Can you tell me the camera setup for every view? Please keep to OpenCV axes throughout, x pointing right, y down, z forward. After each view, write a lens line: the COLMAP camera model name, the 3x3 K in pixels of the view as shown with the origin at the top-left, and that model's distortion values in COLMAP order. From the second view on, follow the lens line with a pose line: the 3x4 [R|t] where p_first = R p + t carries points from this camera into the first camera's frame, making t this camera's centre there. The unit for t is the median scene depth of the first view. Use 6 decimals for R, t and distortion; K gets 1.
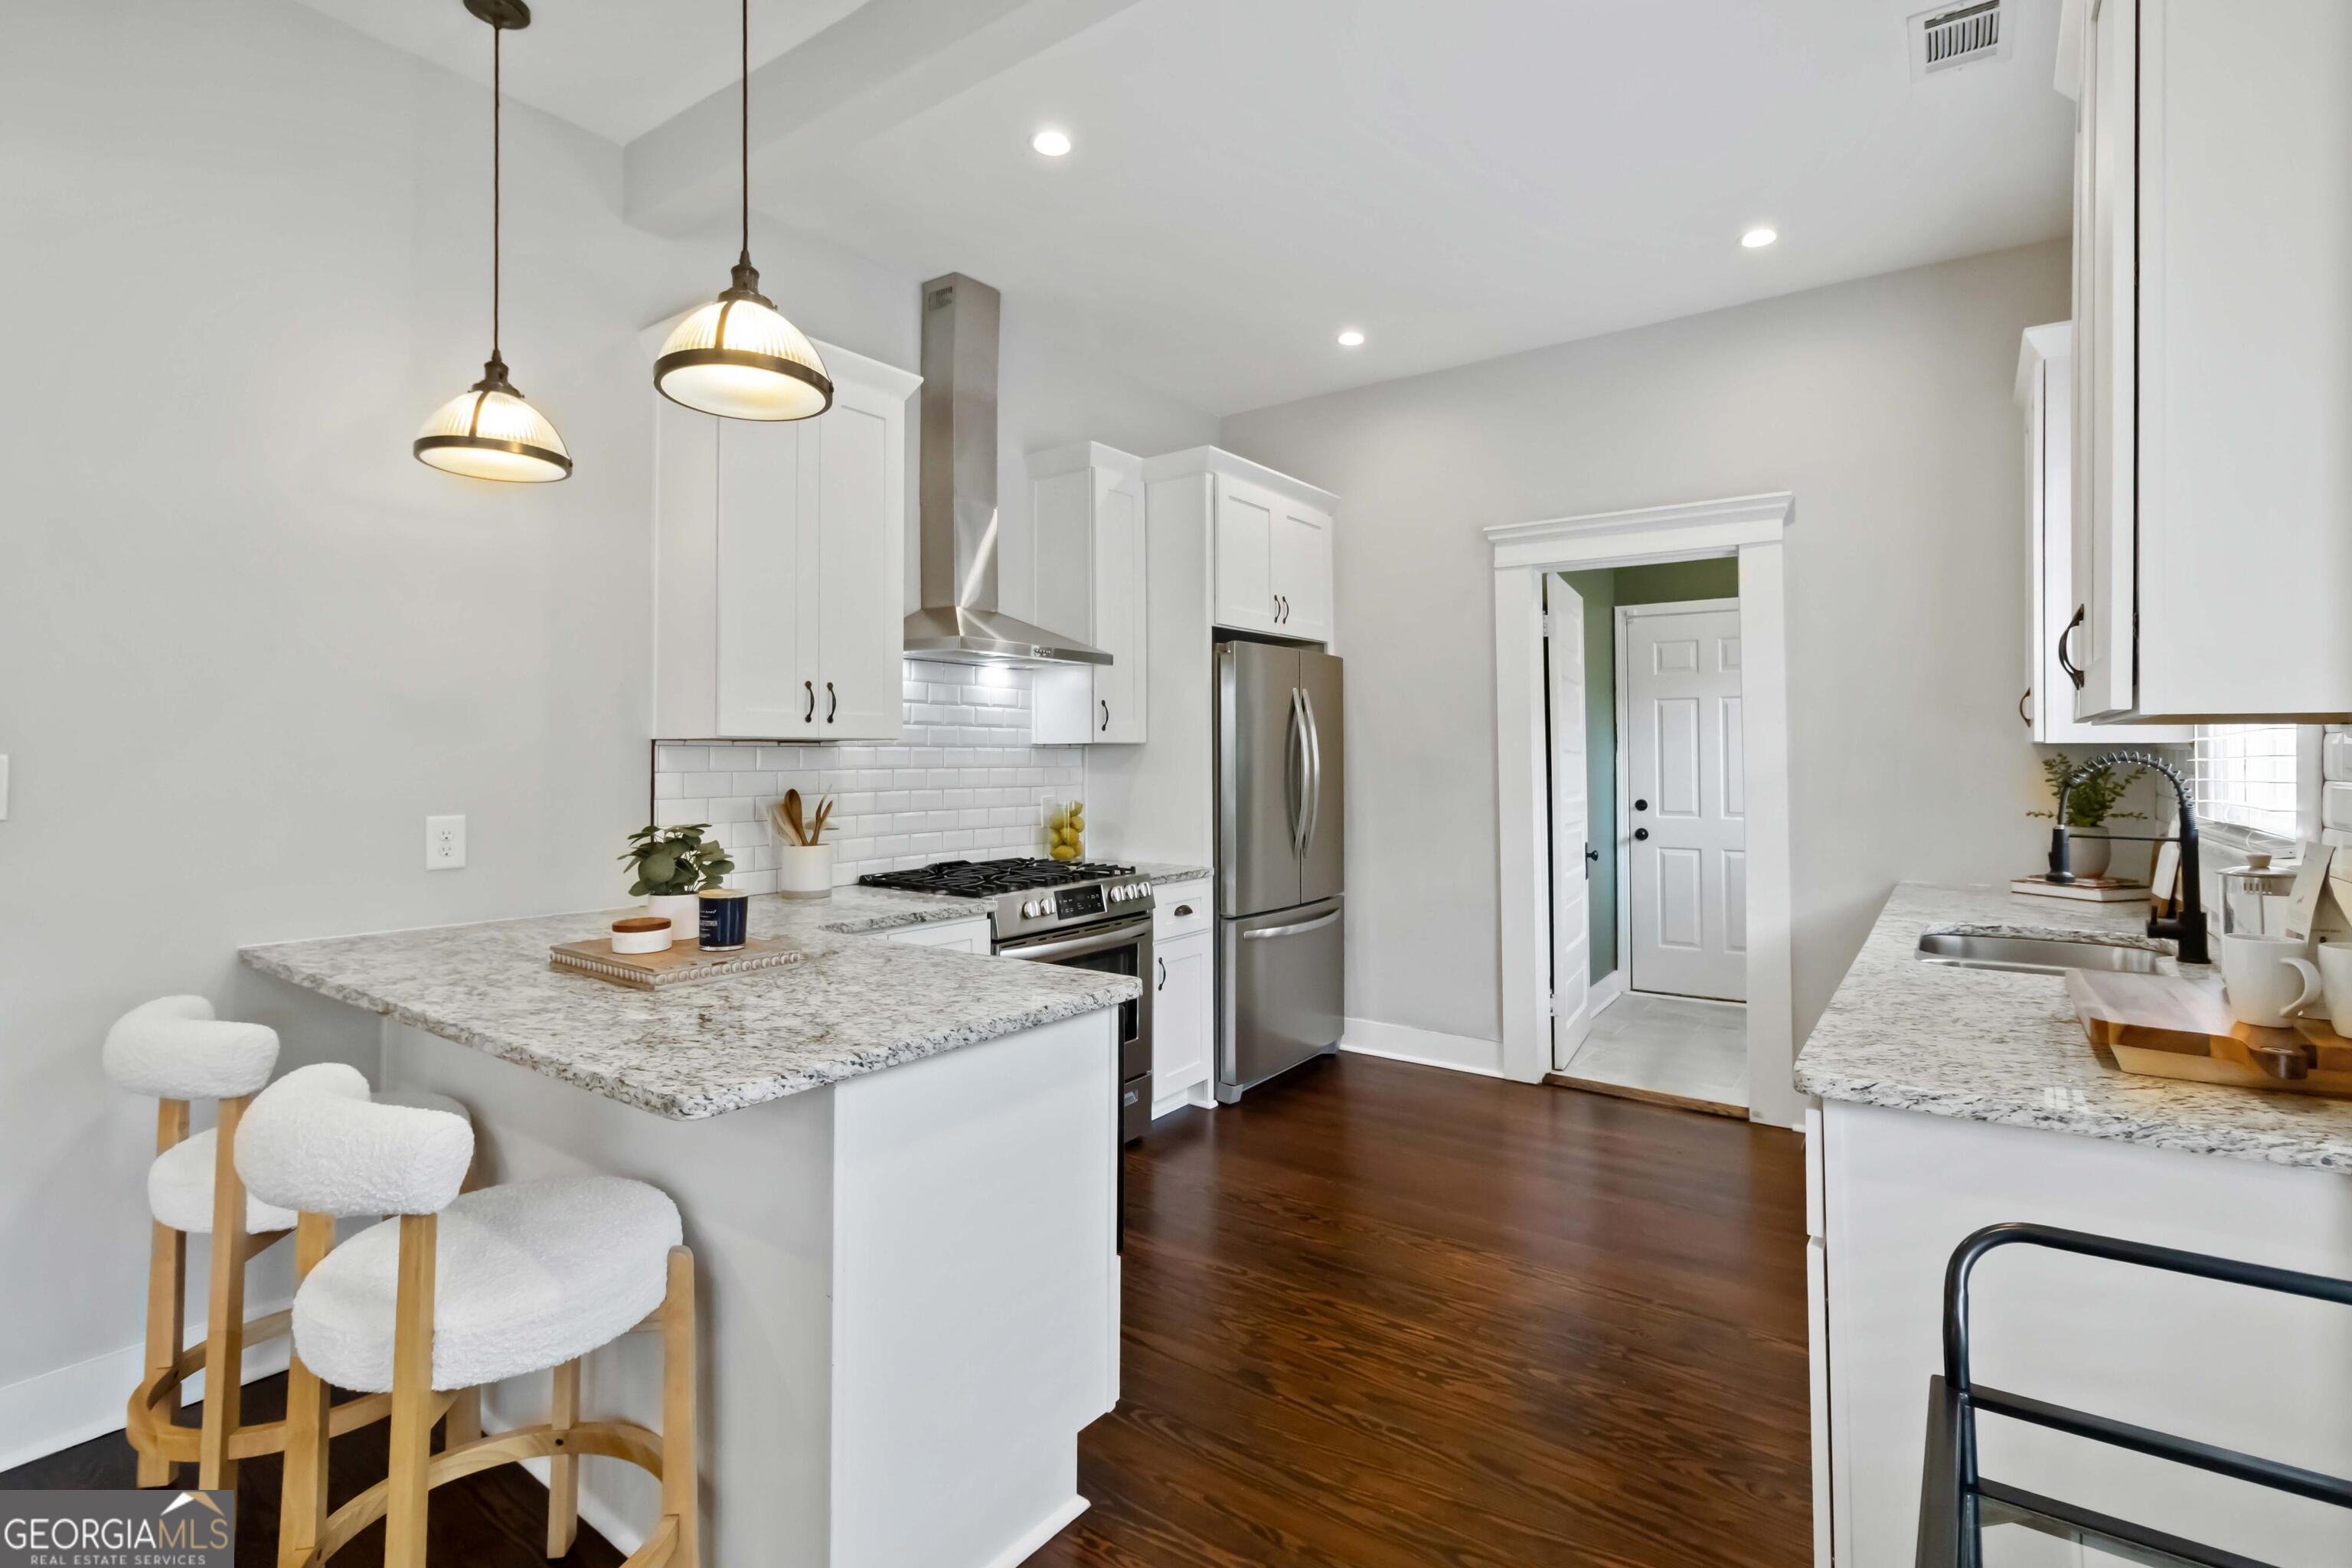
lens RADIAL K [[1095.8, 0, 1141.6], [0, 1095.8, 742.7], [0, 0, 1]] dist [0.000557, 0.000241]
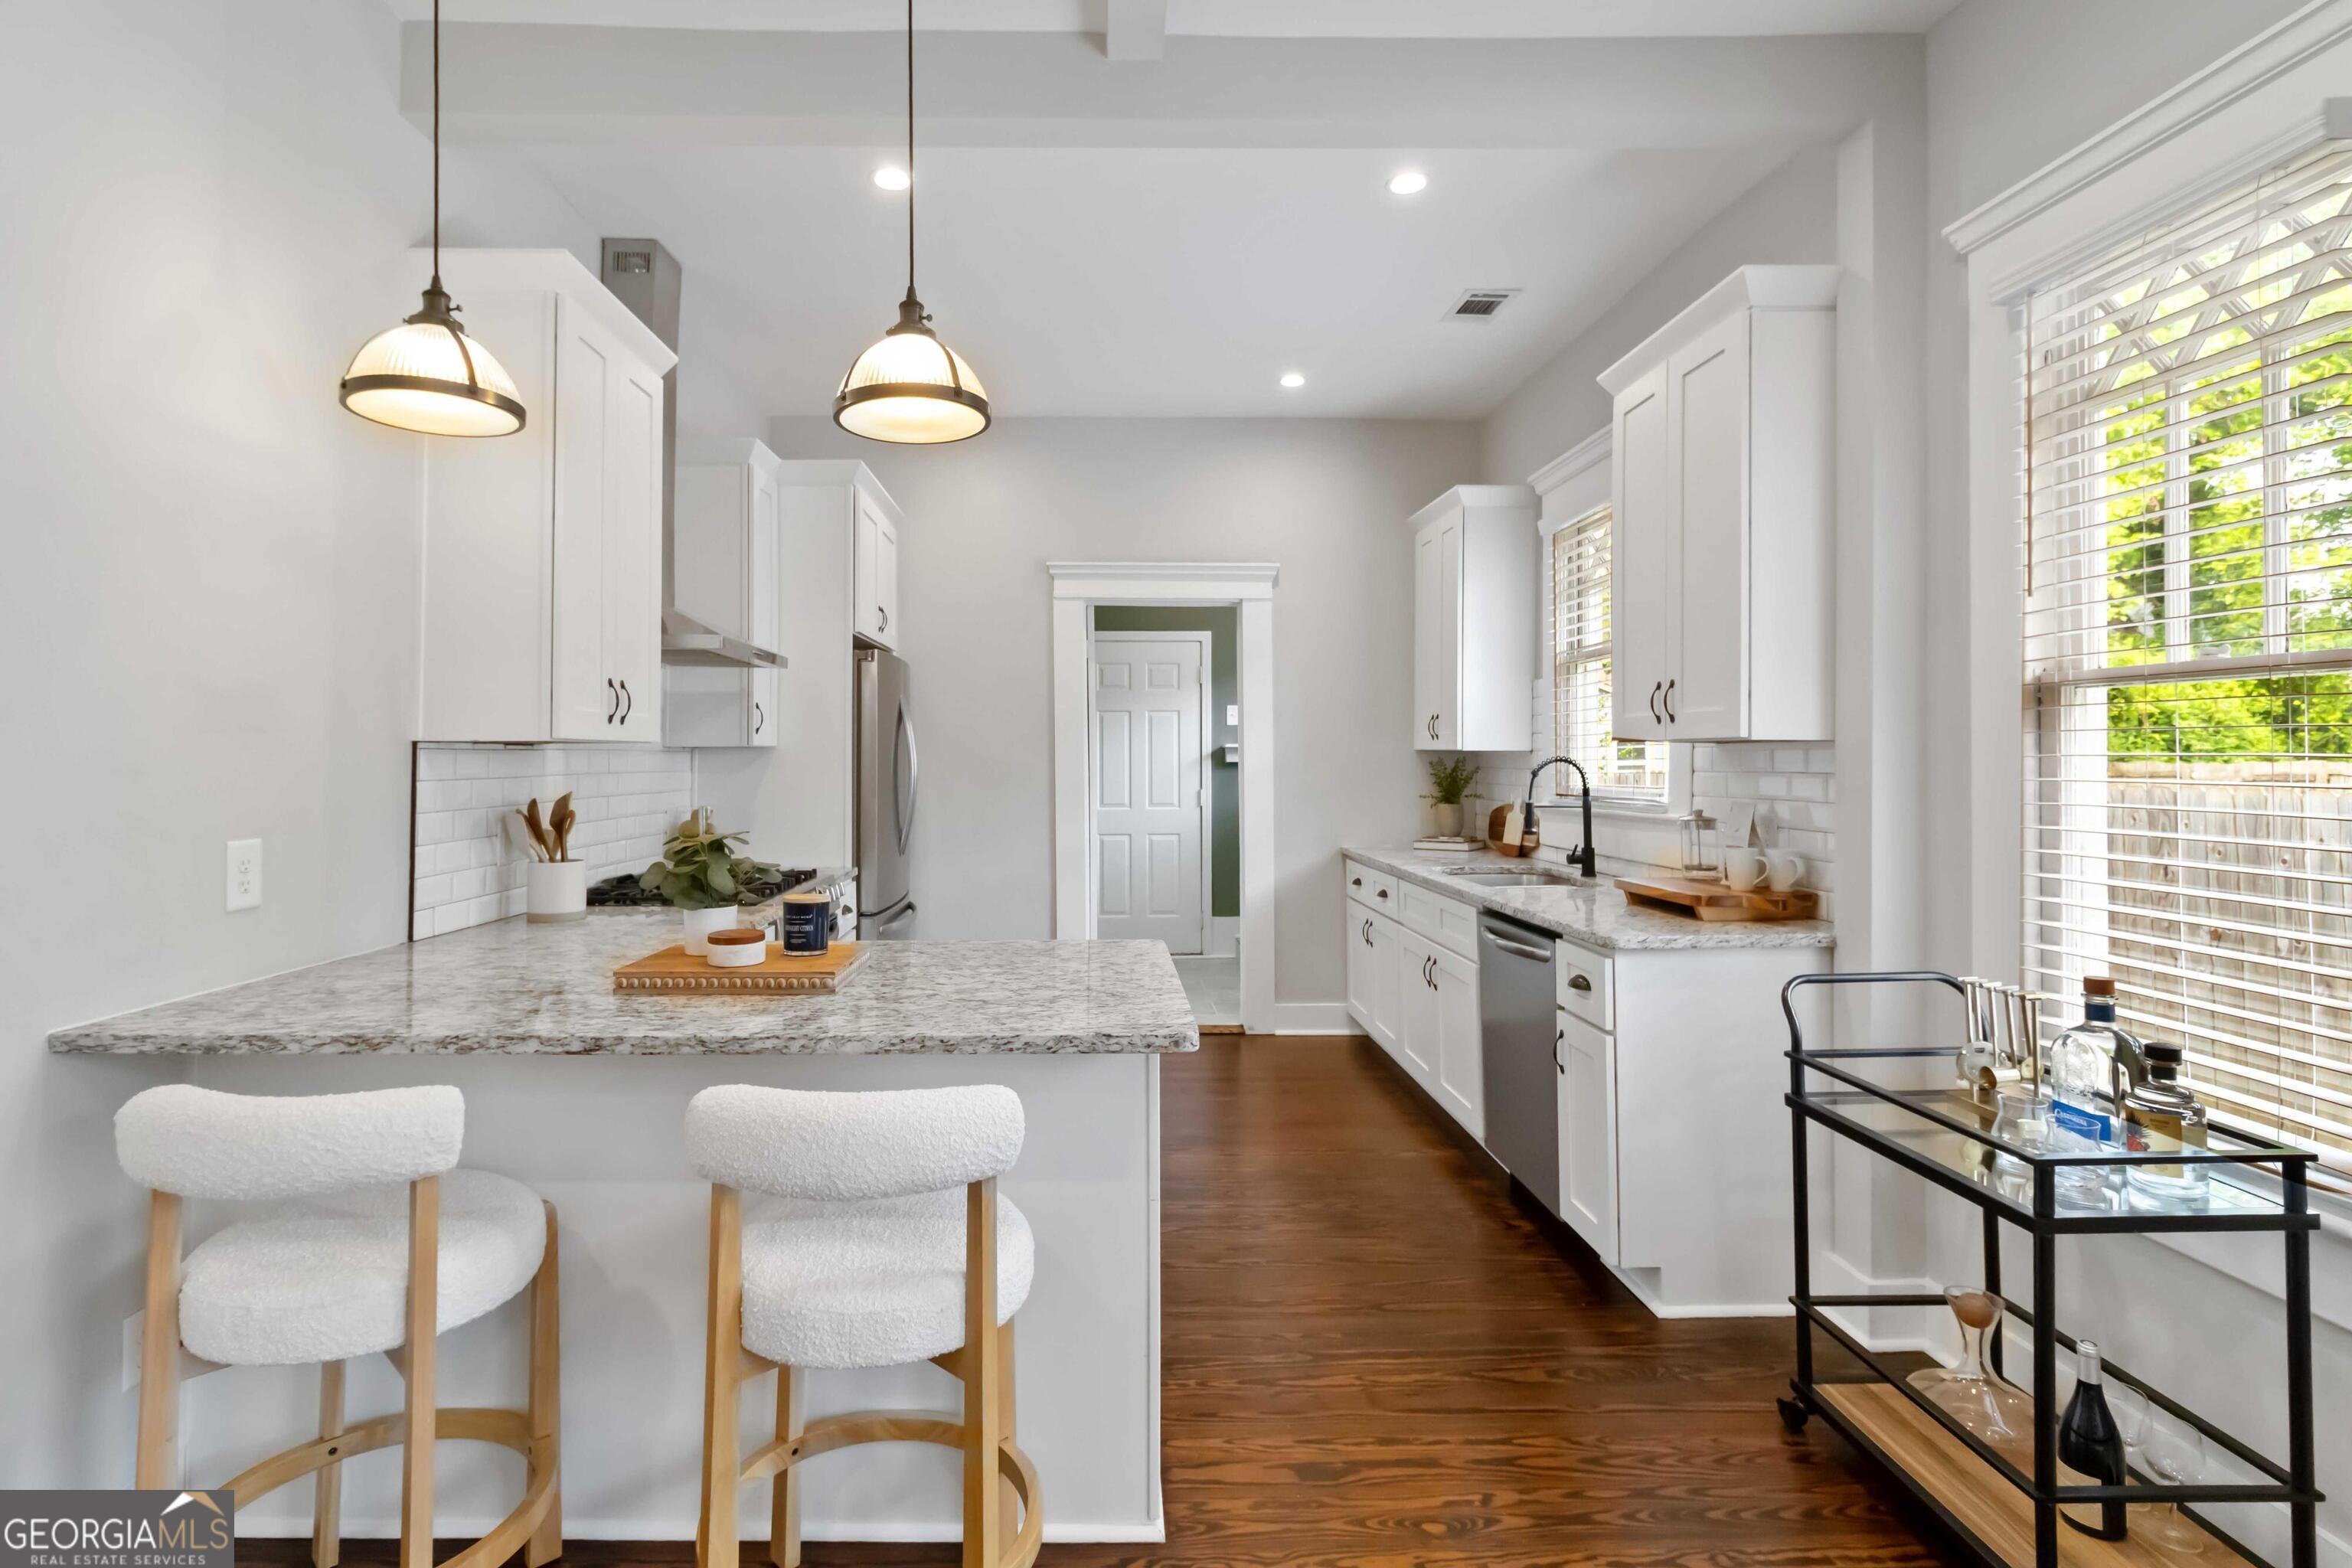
lens RADIAL K [[1152.6, 0, 1067.4], [0, 1152.6, 738.6], [0, 0, 1]] dist [0.001389, -0.001135]
pose [[0.805656, 0.008854, 0.592318, -0.549890], [-0.006833, 0.999961, -0.005653, -0.003230], [-0.592345, 0.000507, 0.805685, 0.005853]]
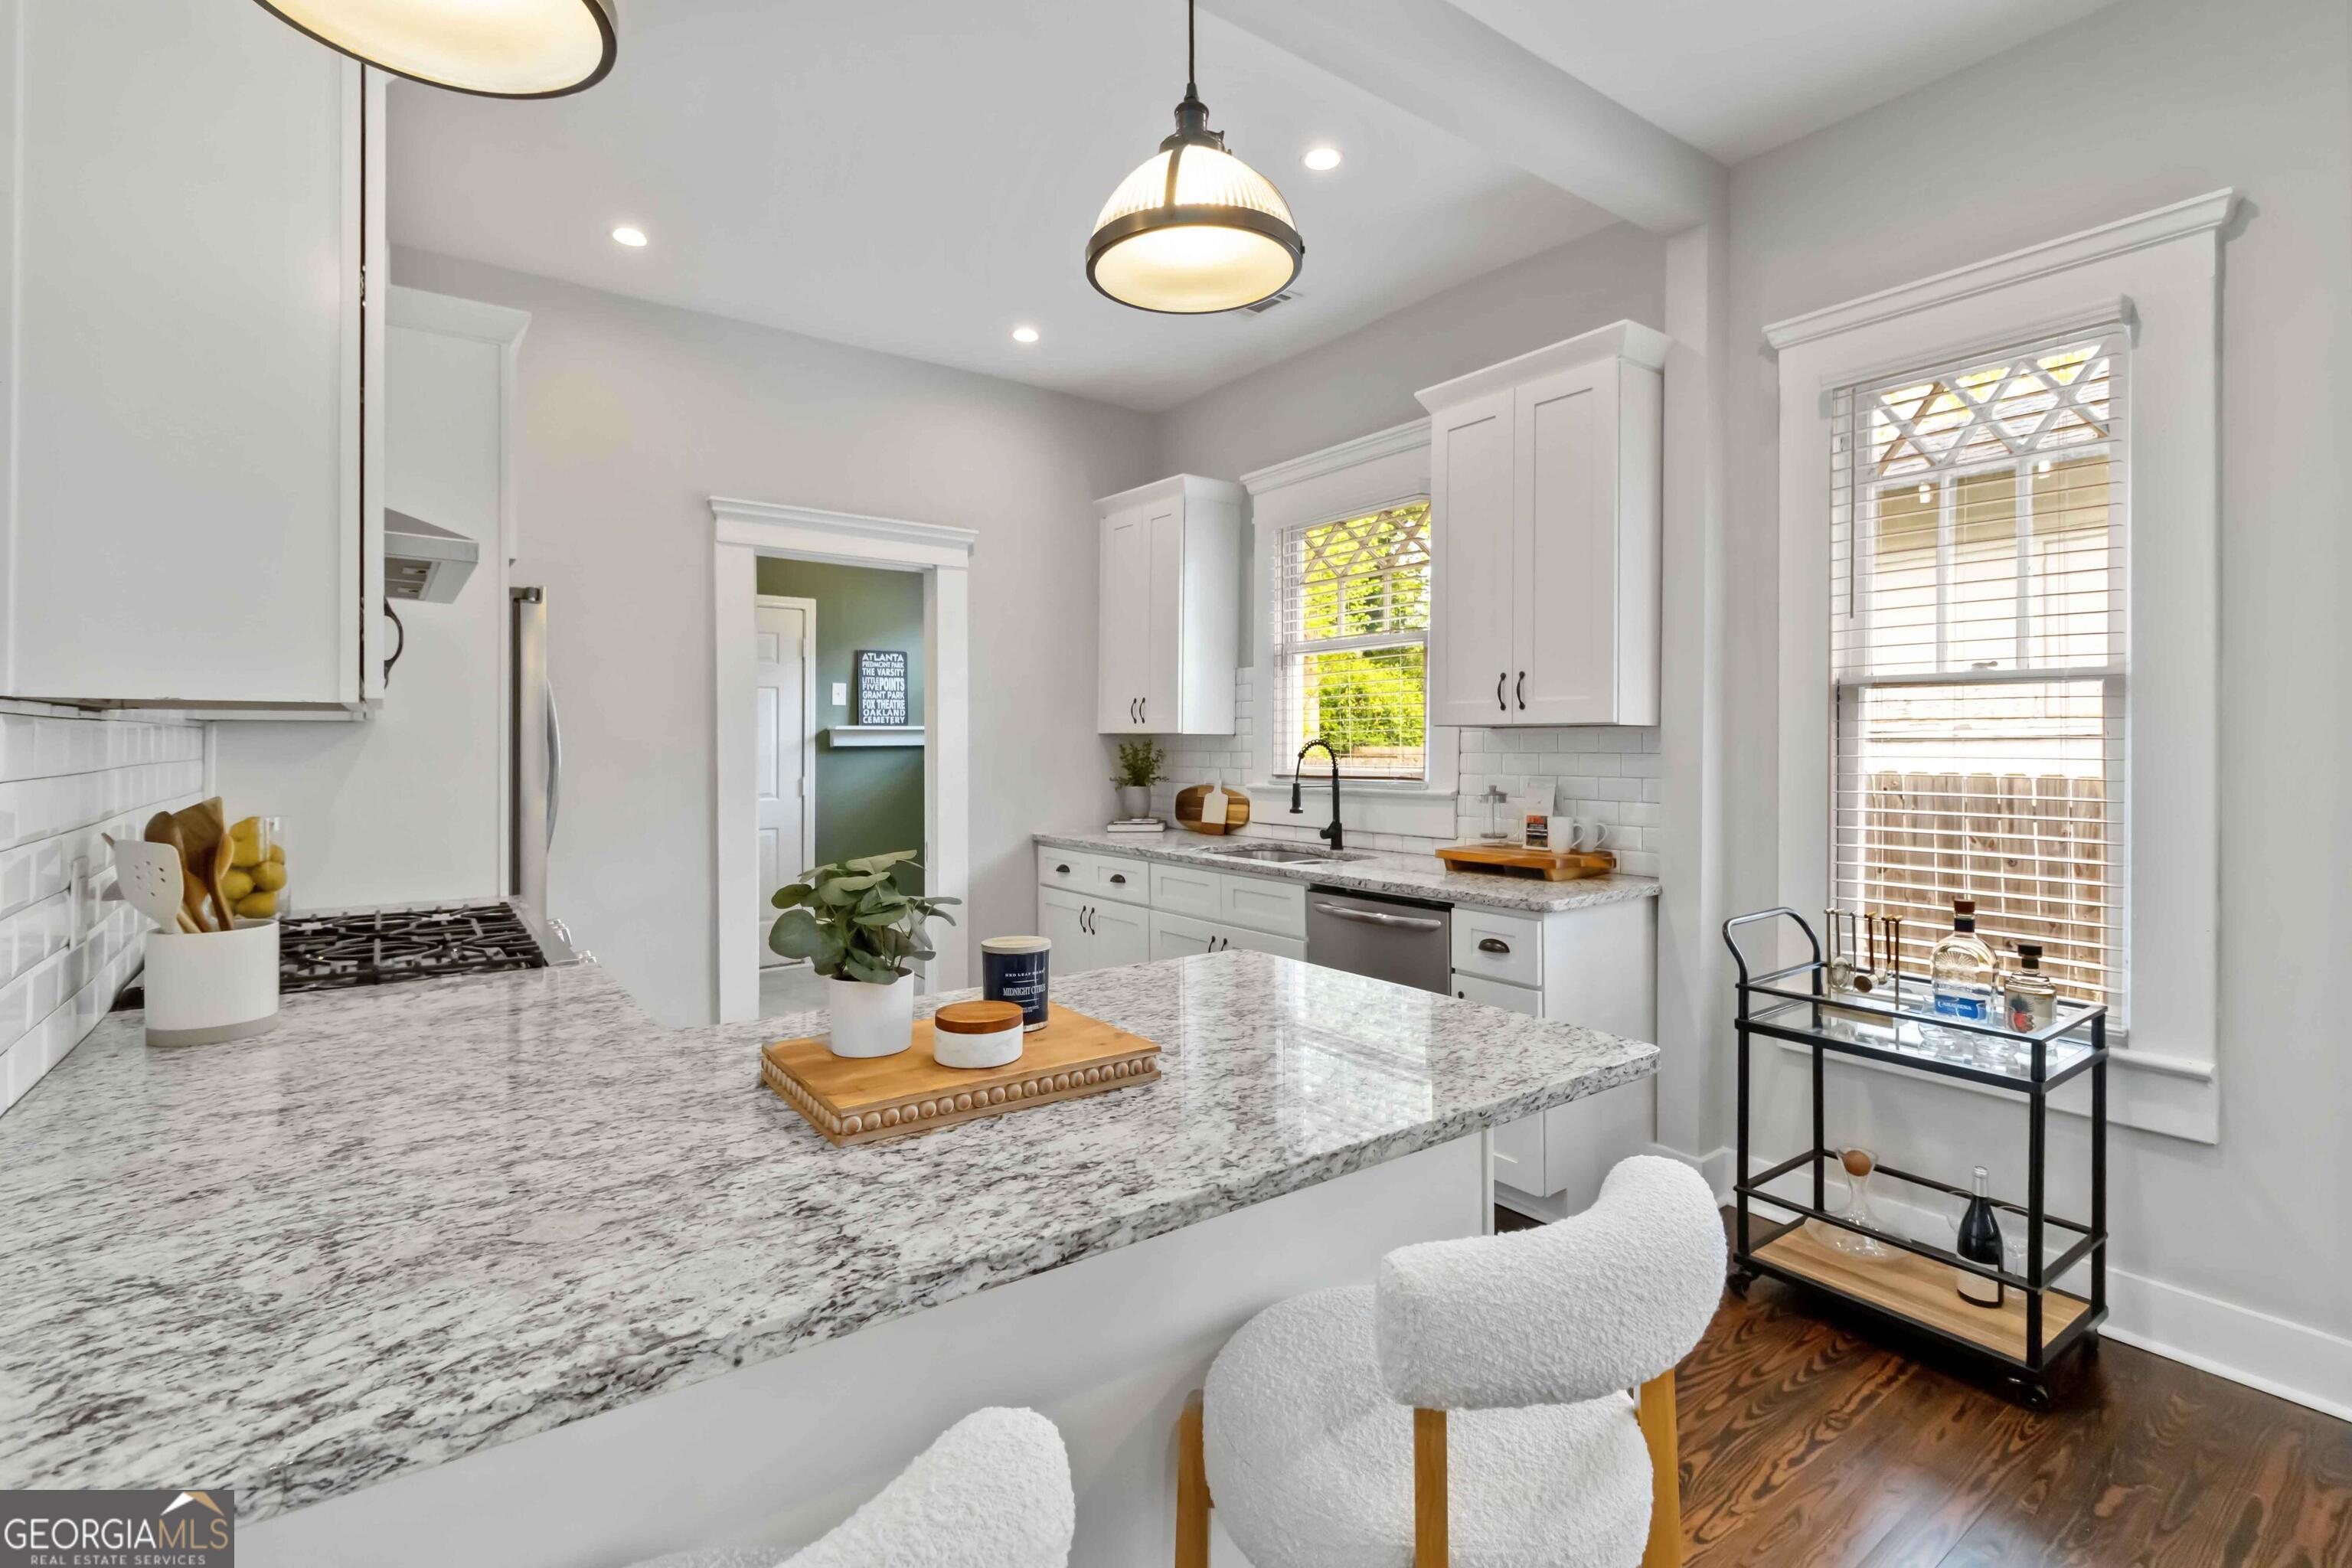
lens RADIAL K [[1121.3, 0, 1188.8], [0, 1121.3, 740.7], [0, 0, 1]] dist [0.002083, 0.000785]
pose [[0.284462, 0.002983, 0.958683, -0.681770], [-0.014705, 0.999891, 0.001252, 0.007238], [-0.958575, -0.014454, 0.284475, 0.472612]]
